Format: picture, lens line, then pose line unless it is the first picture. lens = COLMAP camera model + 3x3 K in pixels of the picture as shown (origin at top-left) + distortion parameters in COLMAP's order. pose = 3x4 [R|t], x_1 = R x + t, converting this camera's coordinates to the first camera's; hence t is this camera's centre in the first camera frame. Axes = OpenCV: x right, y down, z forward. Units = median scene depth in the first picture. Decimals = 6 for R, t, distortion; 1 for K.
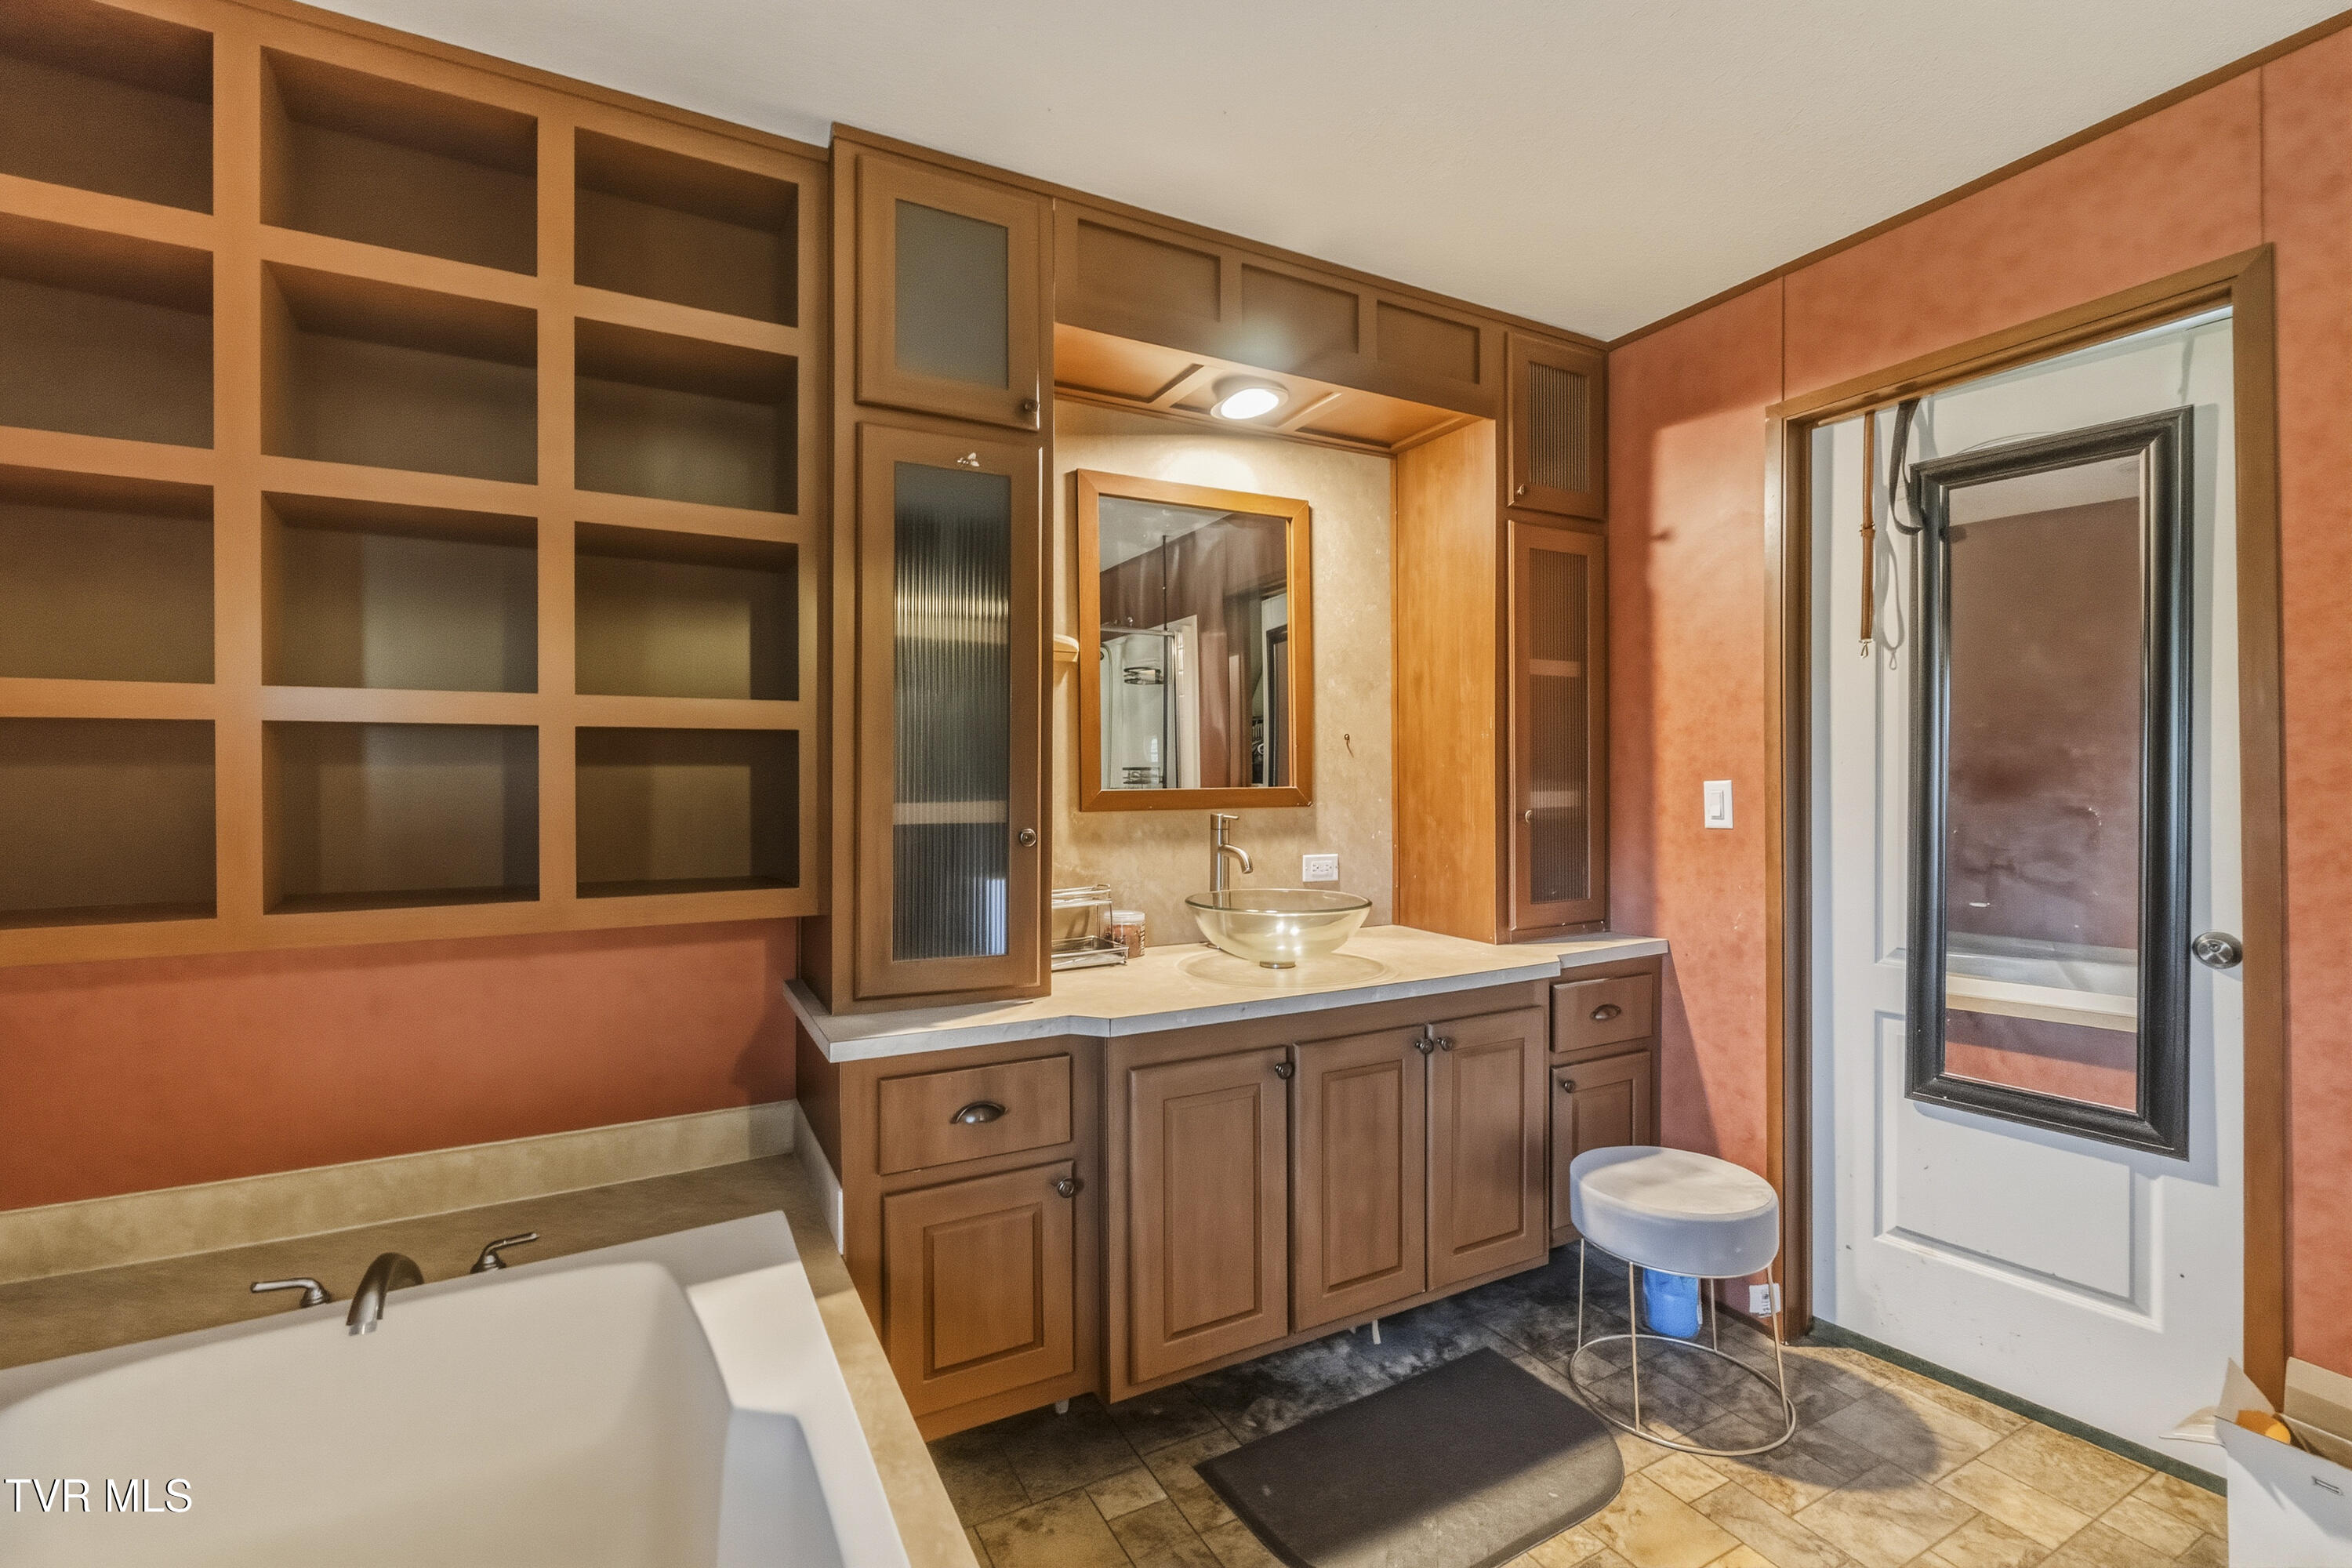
lens RADIAL K [[1019.9, 0, 1161.7], [0, 1019.9, 781.5], [0, 0, 1]] dist [-0.008618, 0.004330]
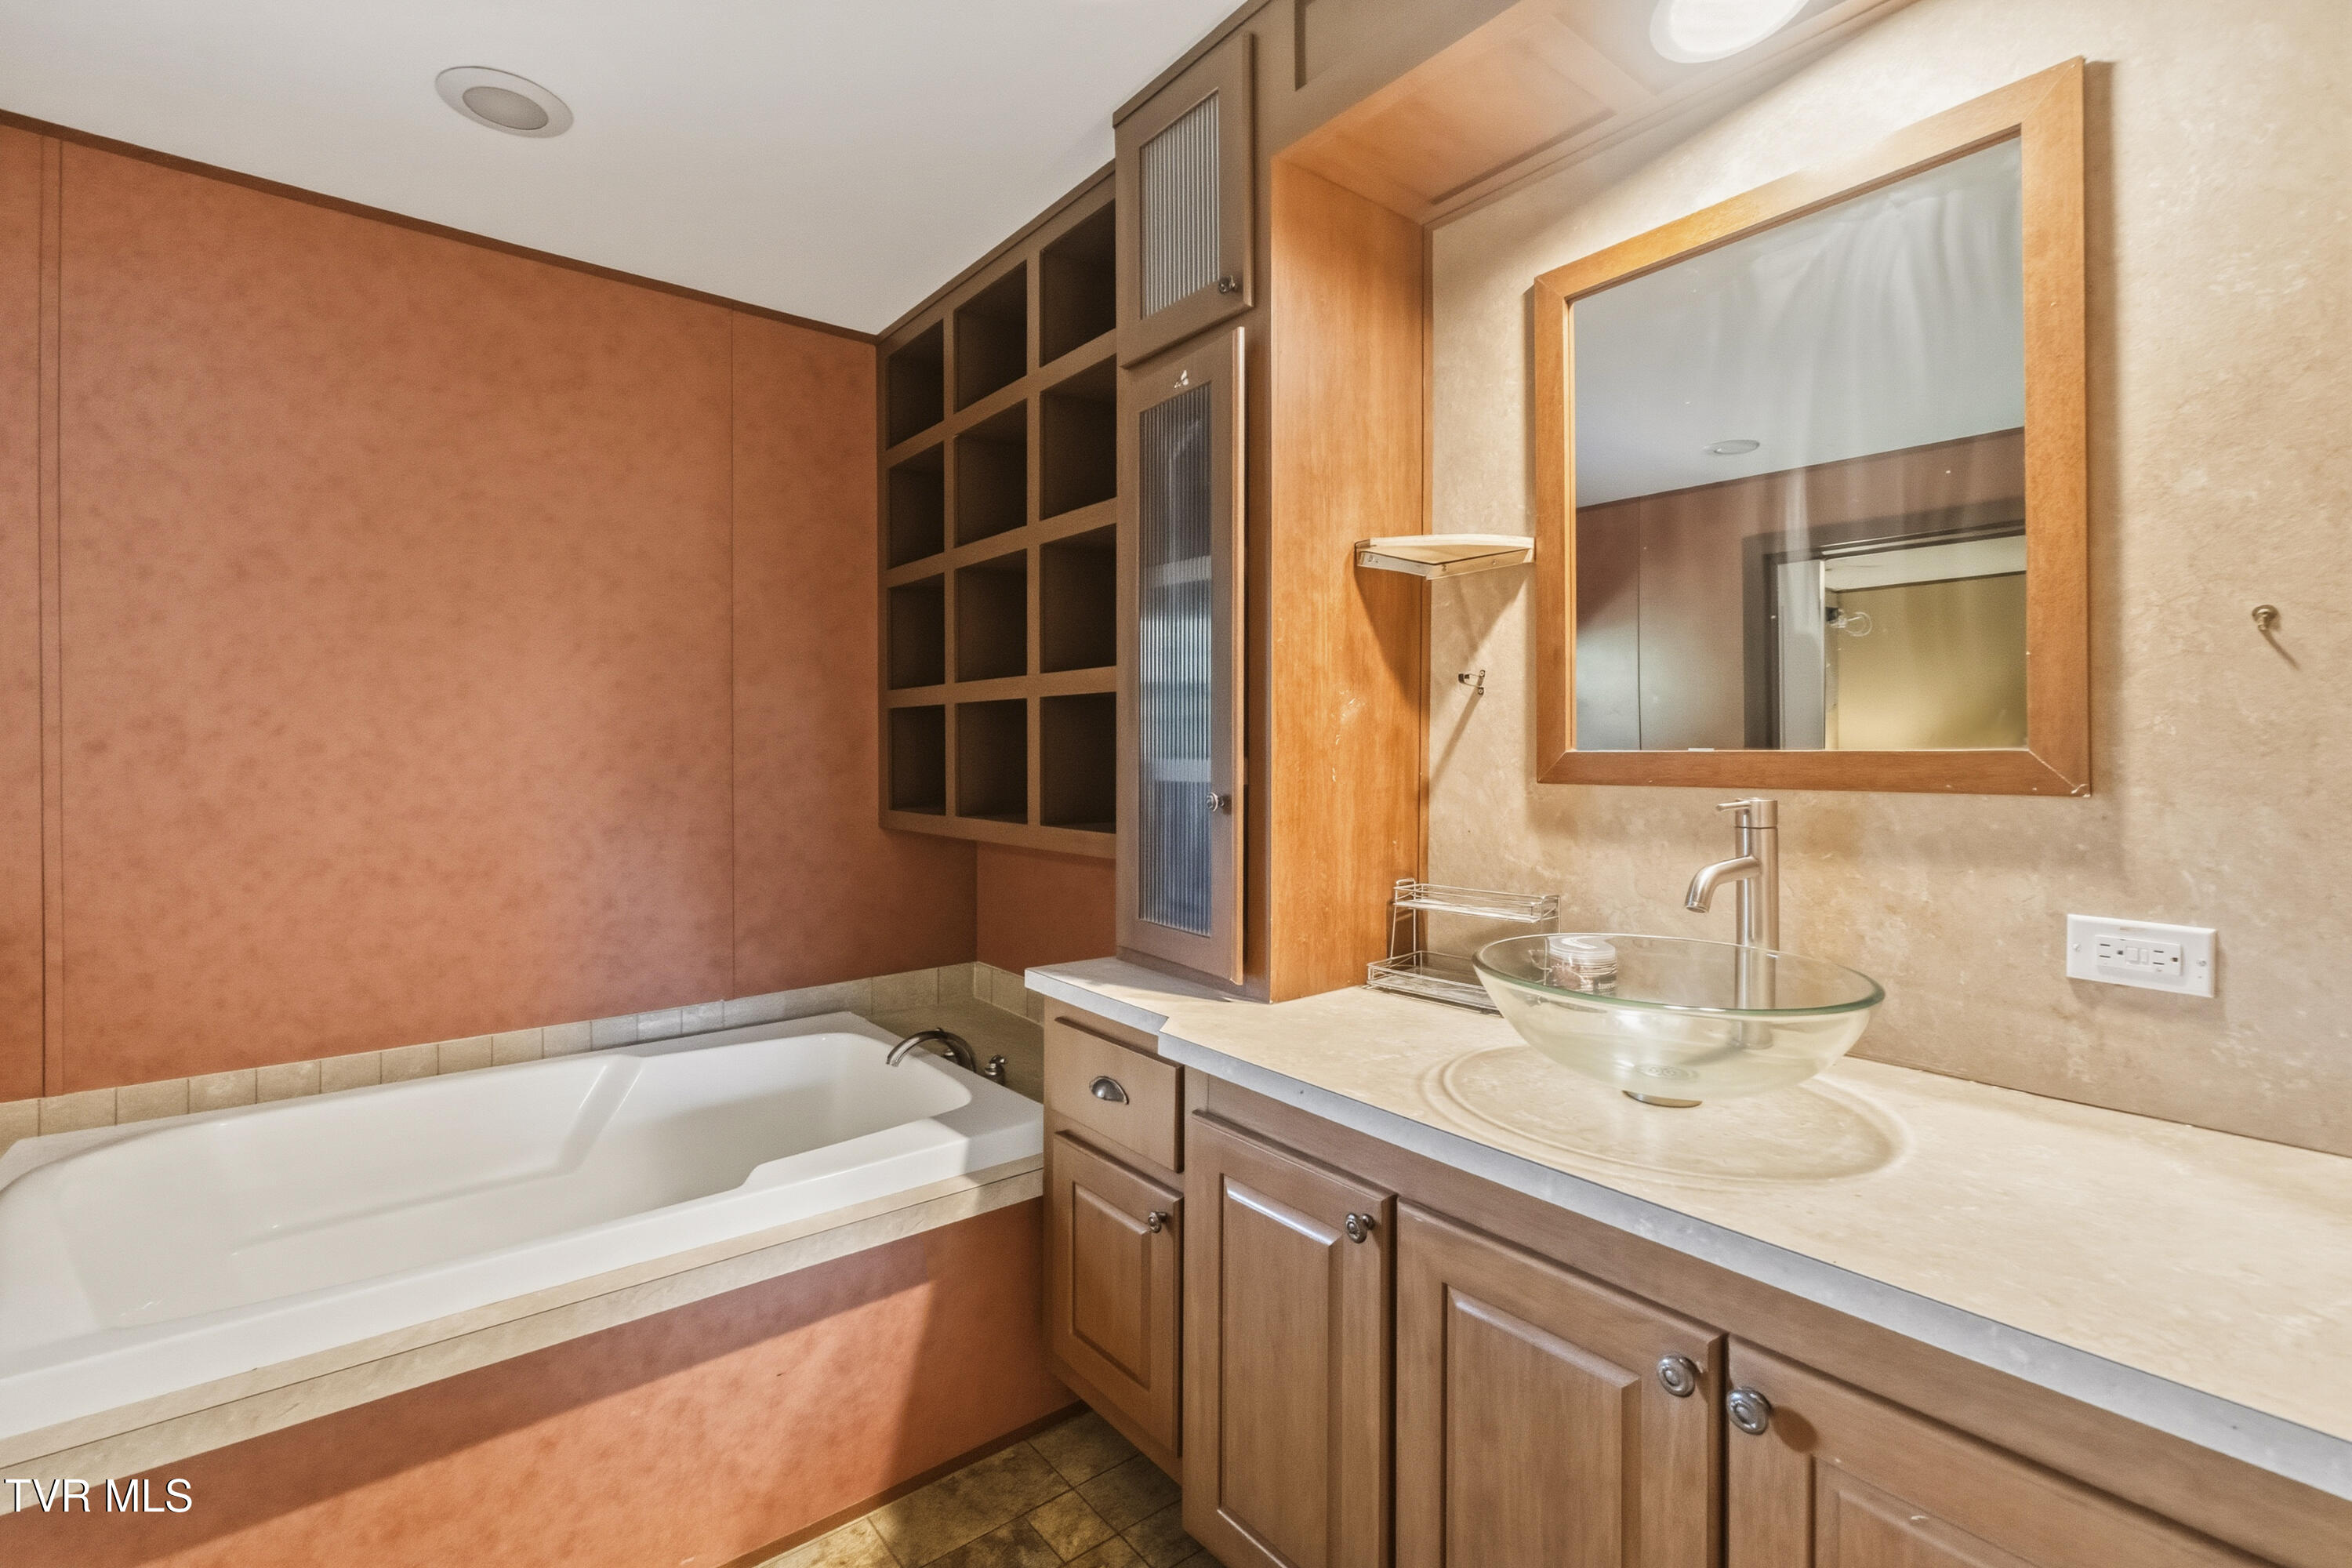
lens RADIAL K [[1019.9, 0, 1165.7], [0, 1019.9, 769.9], [0, 0, 1]] dist [-0.008618, 0.004330]
pose [[0.186456, 0.021155, -0.982235, 0.525946], [-0.004990, 0.999776, 0.020586, 0.007632], [0.982451, 0.001063, 0.186520, 0.613301]]
